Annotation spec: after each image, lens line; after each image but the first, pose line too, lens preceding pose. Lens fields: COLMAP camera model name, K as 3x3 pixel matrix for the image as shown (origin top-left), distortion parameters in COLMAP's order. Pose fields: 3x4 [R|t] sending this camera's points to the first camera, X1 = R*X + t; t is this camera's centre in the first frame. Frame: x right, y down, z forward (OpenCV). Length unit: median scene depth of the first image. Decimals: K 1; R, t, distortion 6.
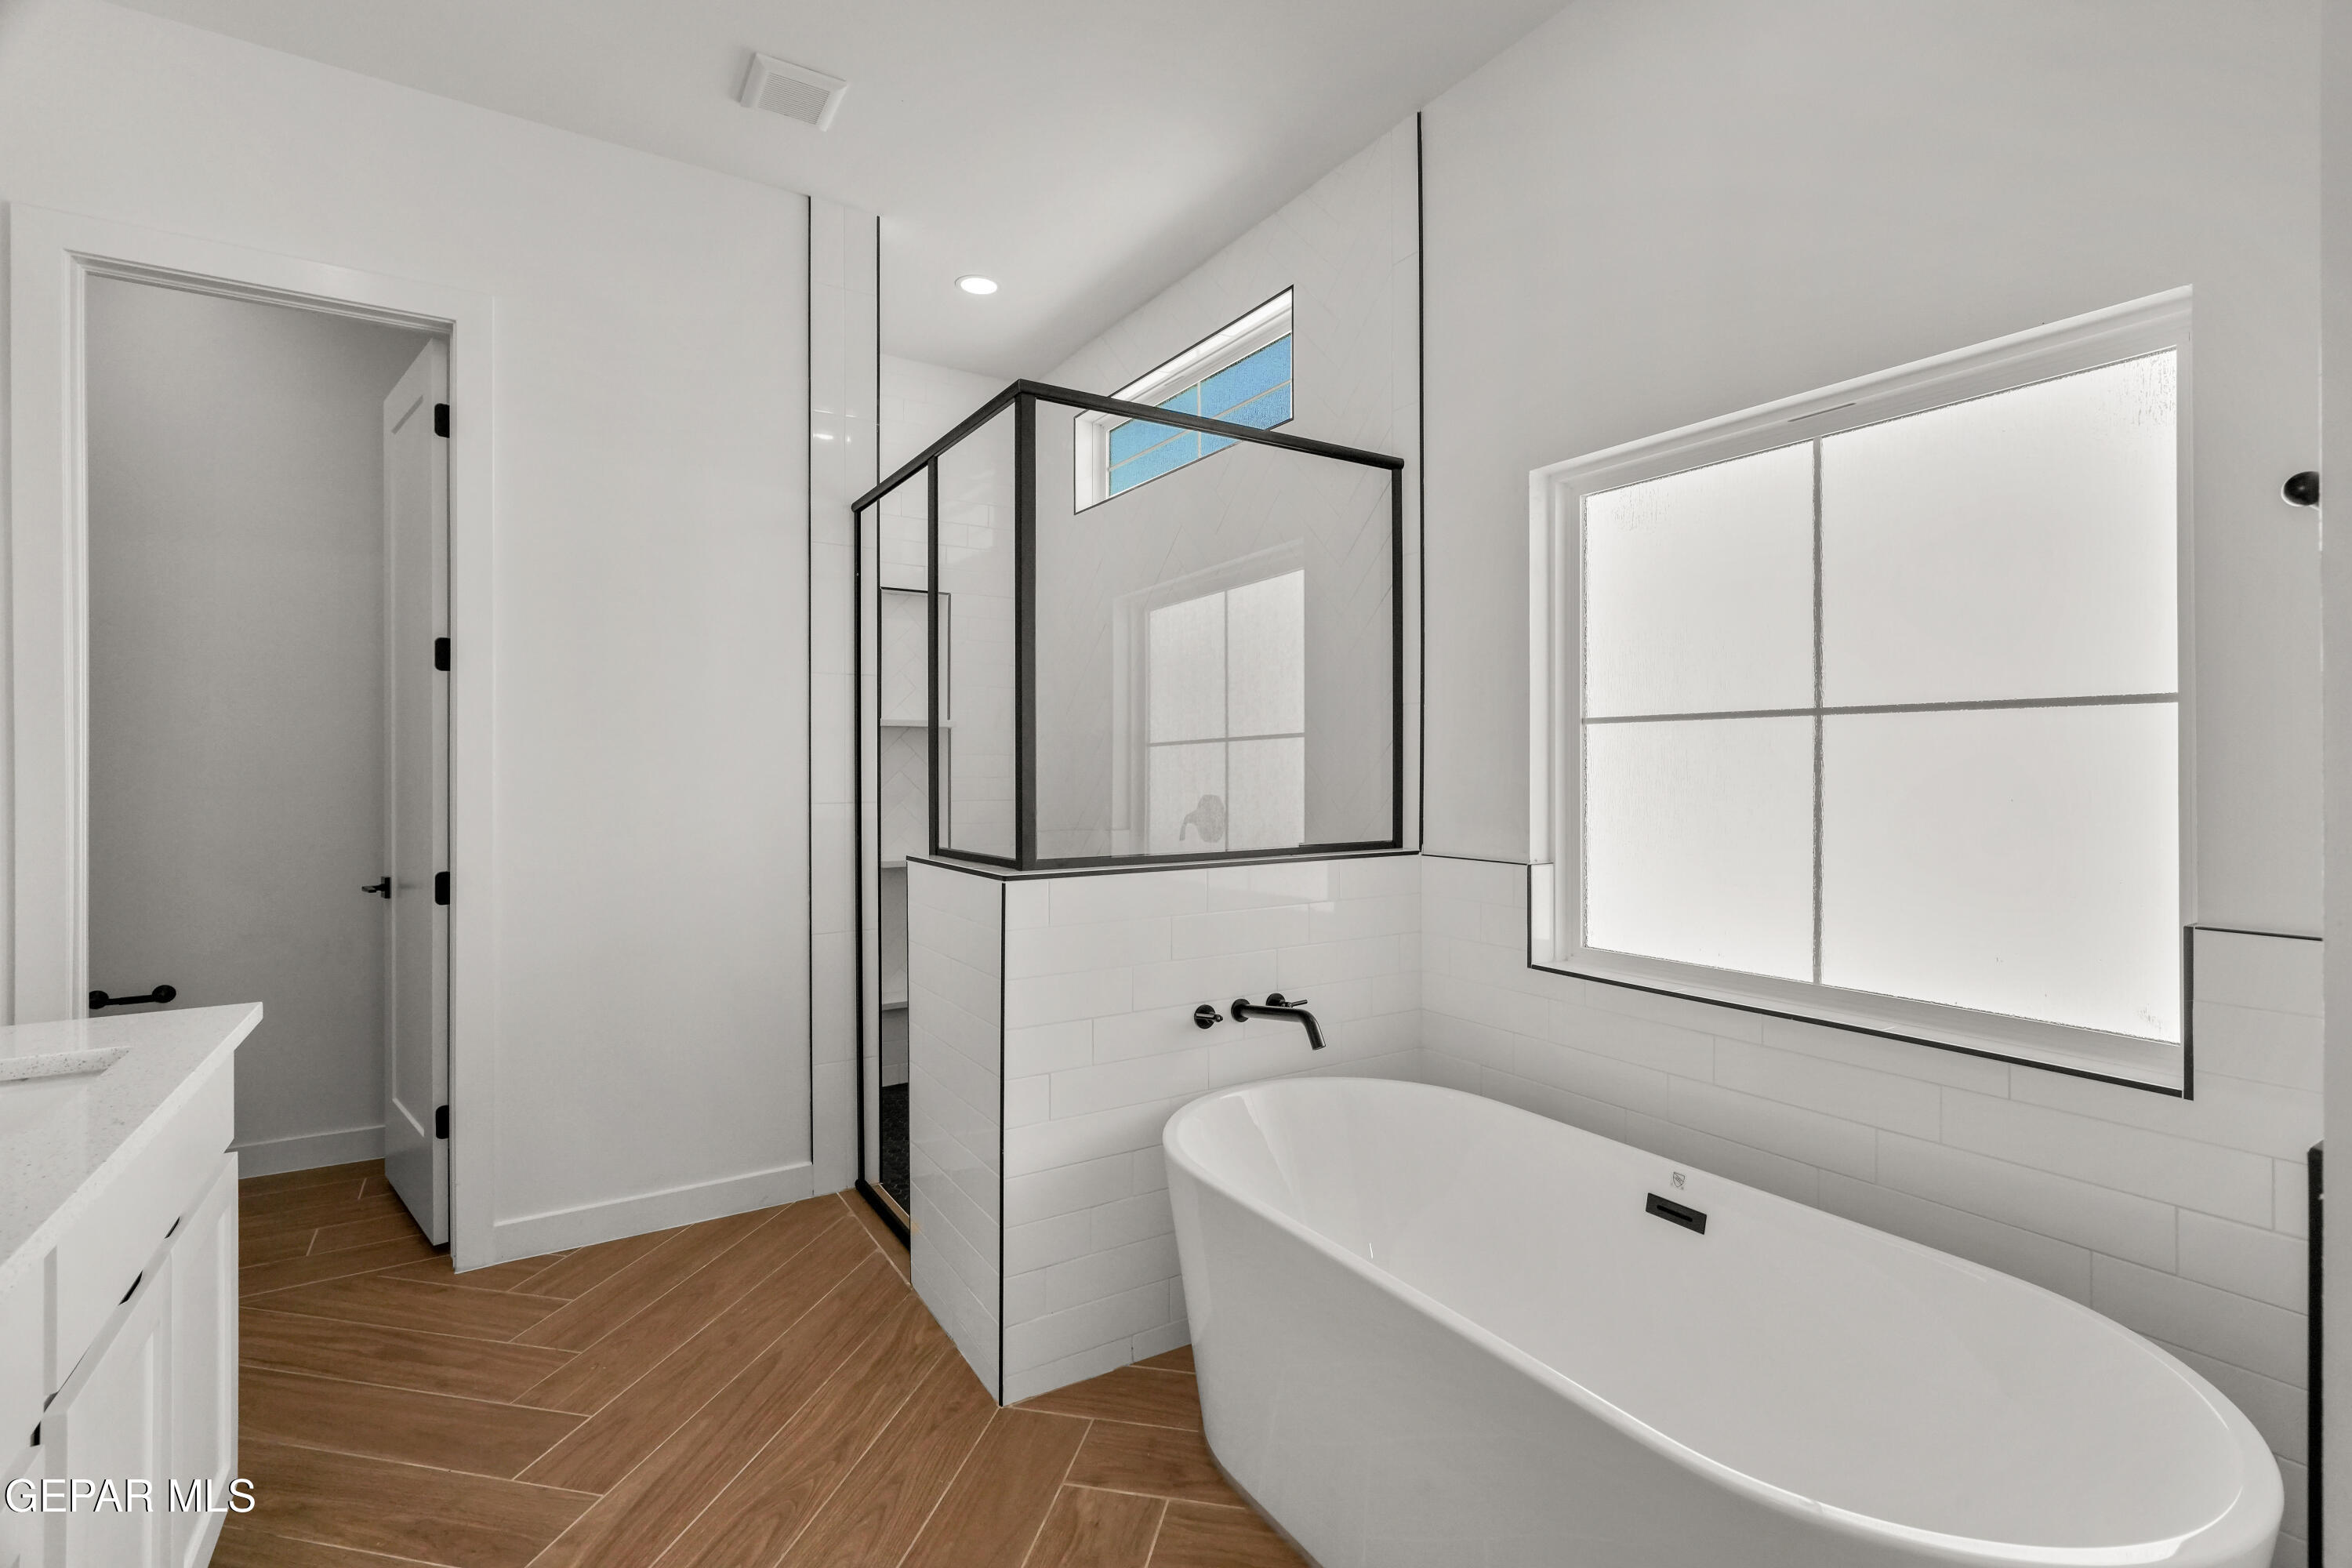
lens RADIAL K [[1059.5, 0, 1171.4], [0, 1059.5, 759.2], [0, 0, 1]] dist [-0.010272, 0.005309]
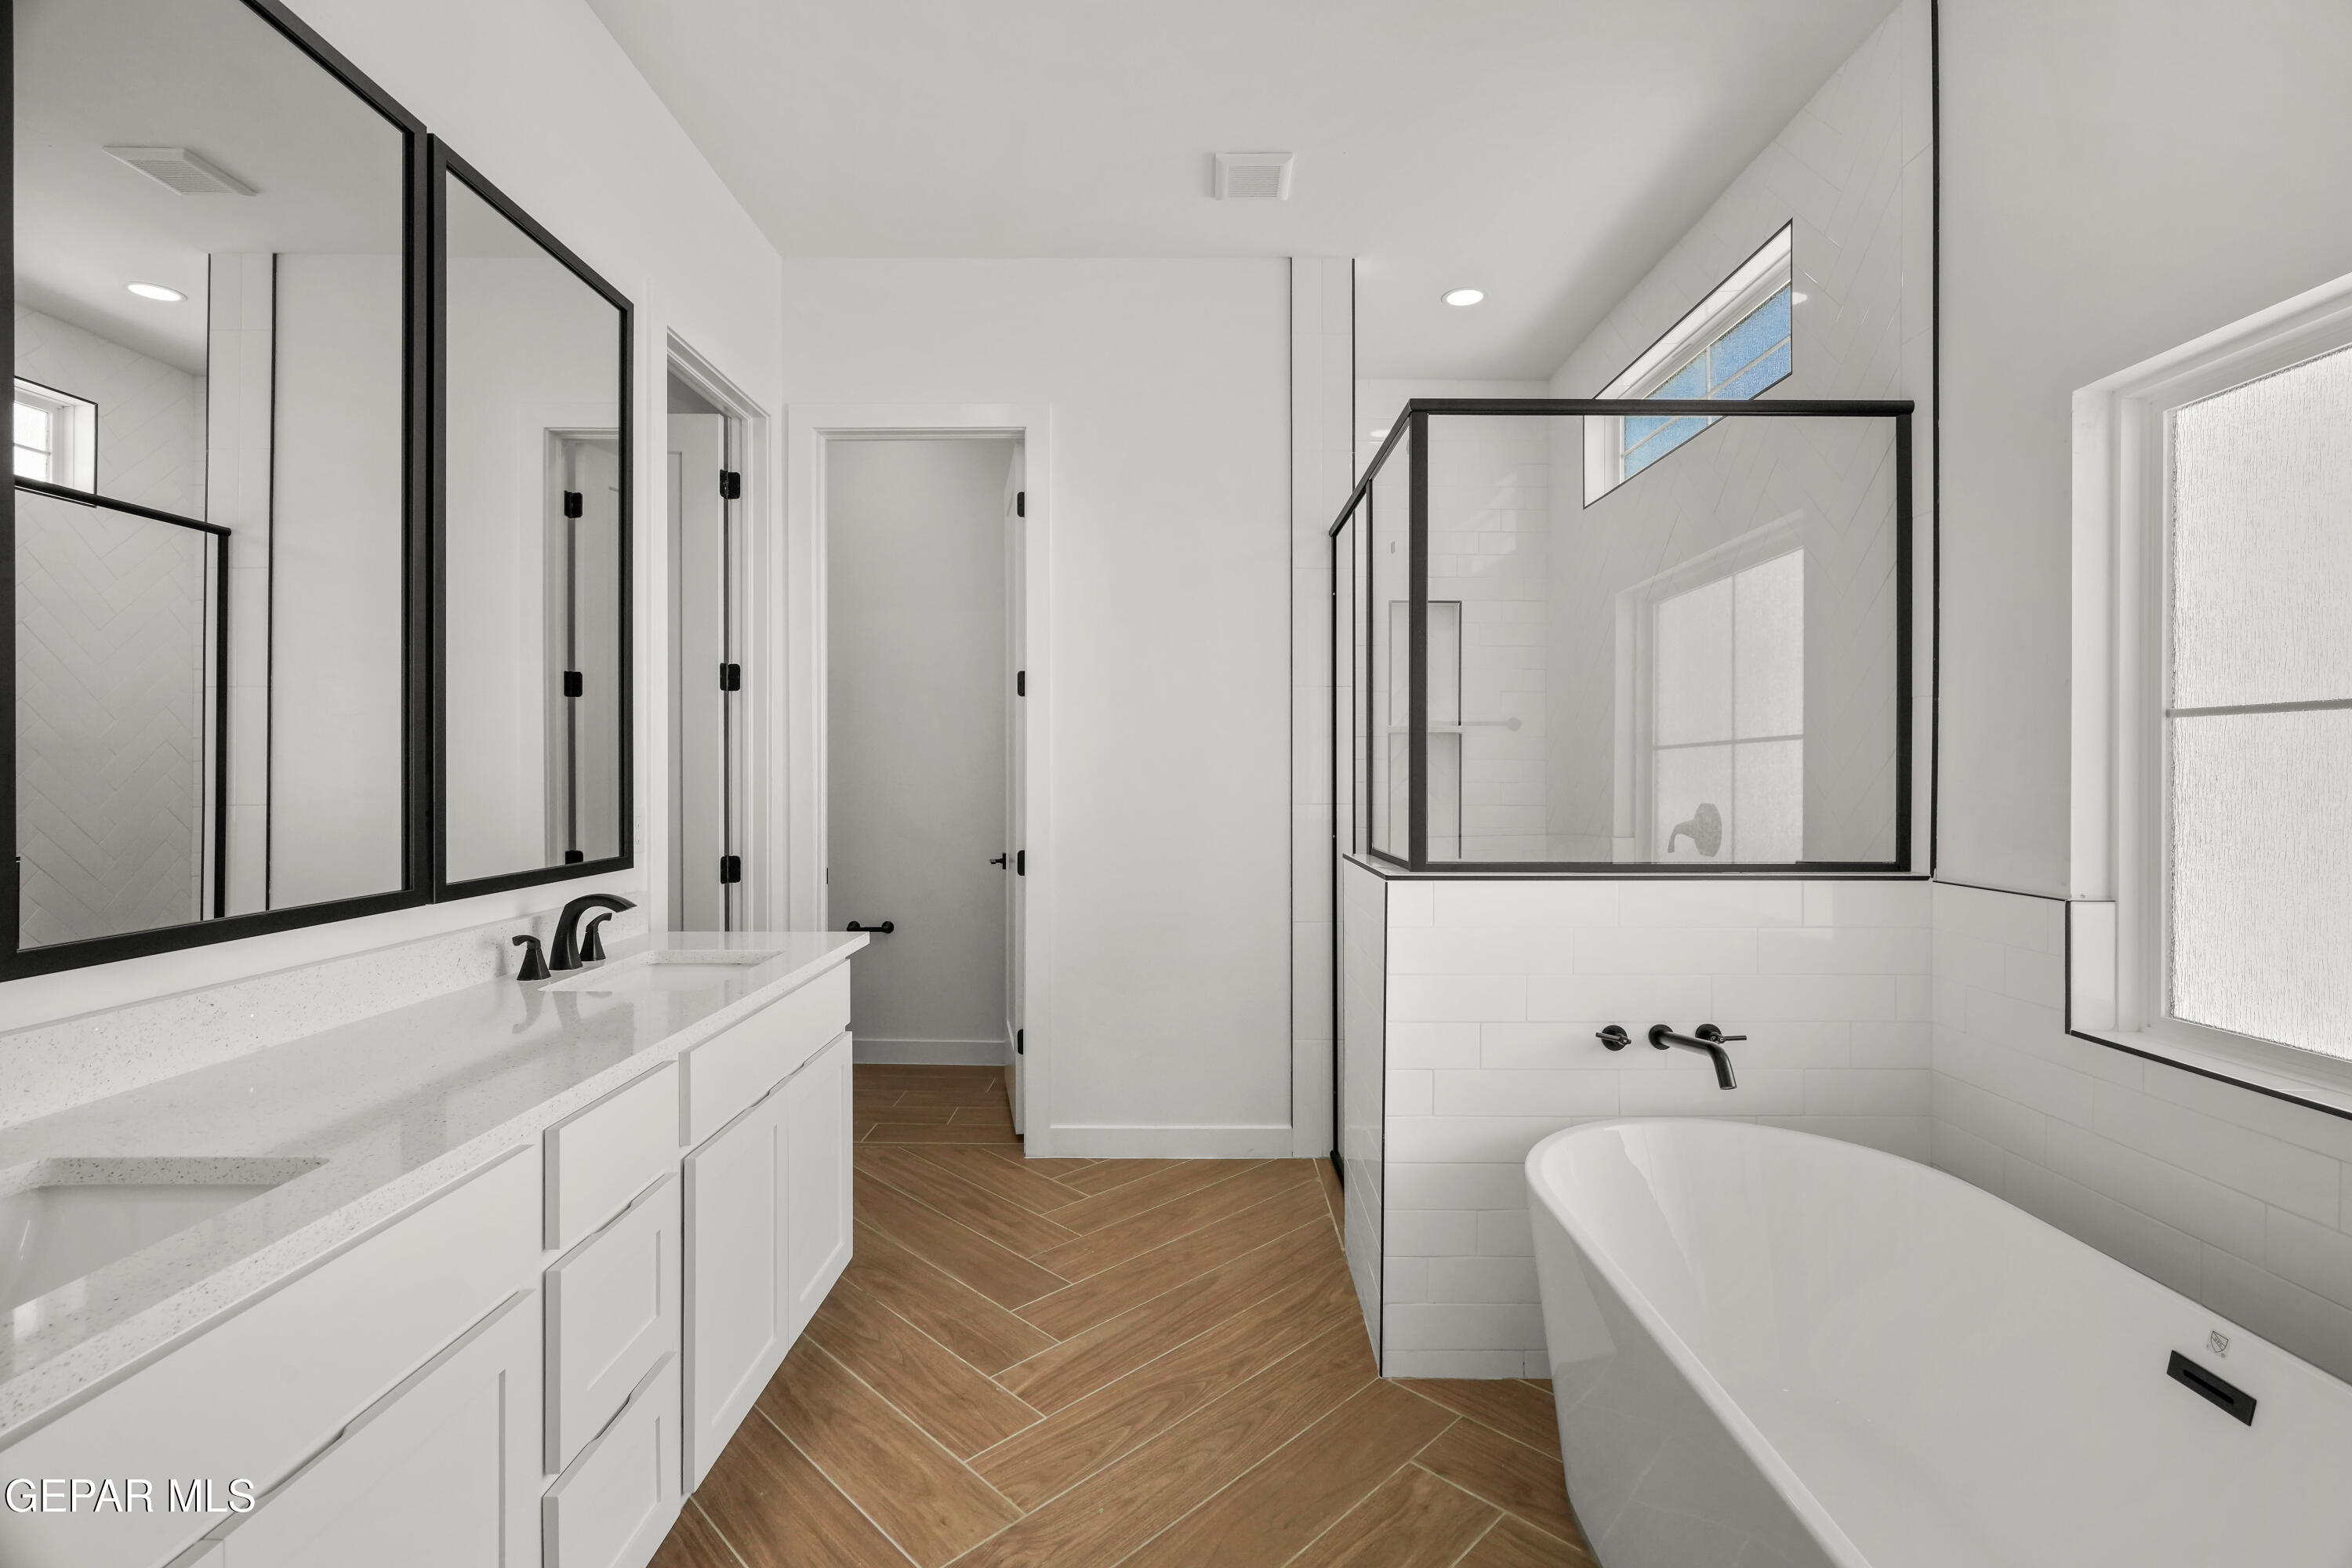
lens RADIAL K [[1059.5, 0, 1187.5], [0, 1059.5, 762.4], [0, 0, 1]] dist [-0.010272, 0.005309]
pose [[0.844349, -0.000134, -0.535793, 0.208326], [0.000552, 1.000000, 0.000620, -0.002667], [0.535793, -0.000820, 0.844349, 0.003202]]
